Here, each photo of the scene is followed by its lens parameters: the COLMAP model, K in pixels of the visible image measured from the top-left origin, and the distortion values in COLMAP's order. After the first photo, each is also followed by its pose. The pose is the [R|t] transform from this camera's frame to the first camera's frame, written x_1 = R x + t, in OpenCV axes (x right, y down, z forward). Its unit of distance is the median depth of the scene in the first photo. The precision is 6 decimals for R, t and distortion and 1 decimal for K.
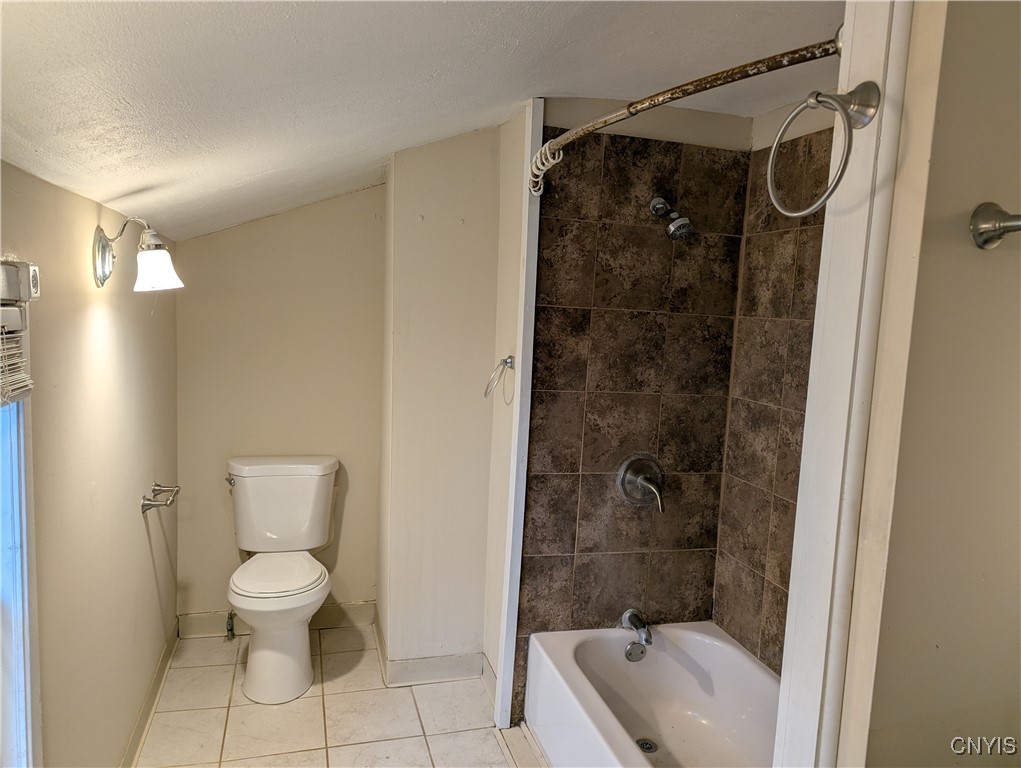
lens RADIAL K [[723.7, 0, 508.8], [0, 723.7, 383.0], [0, 0, 1]] dist [0.010359, 0.010444]
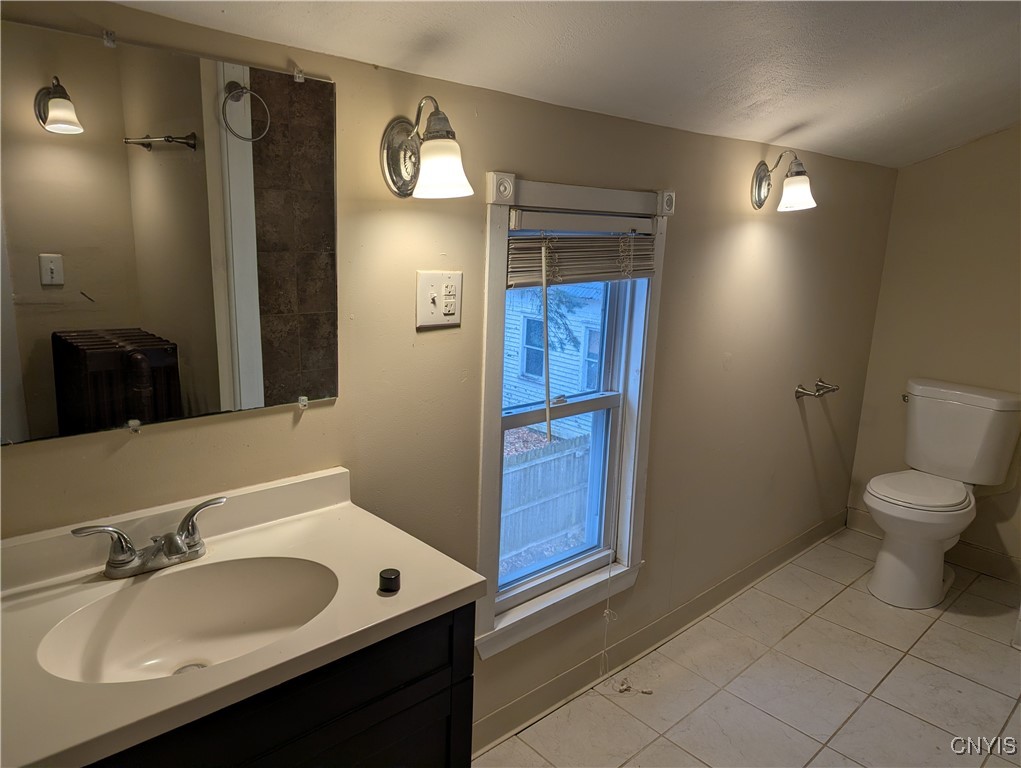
lens RADIAL K [[723.7, 0, 505.7], [0, 723.7, 386.6], [0, 0, 1]] dist [0.010359, 0.010444]
pose [[0.462878, 0.178055, -0.868355, 0.409875], [-0.102795, 0.983791, 0.146930, 0.036945], [0.880442, 0.021252, 0.473678, -0.015561]]
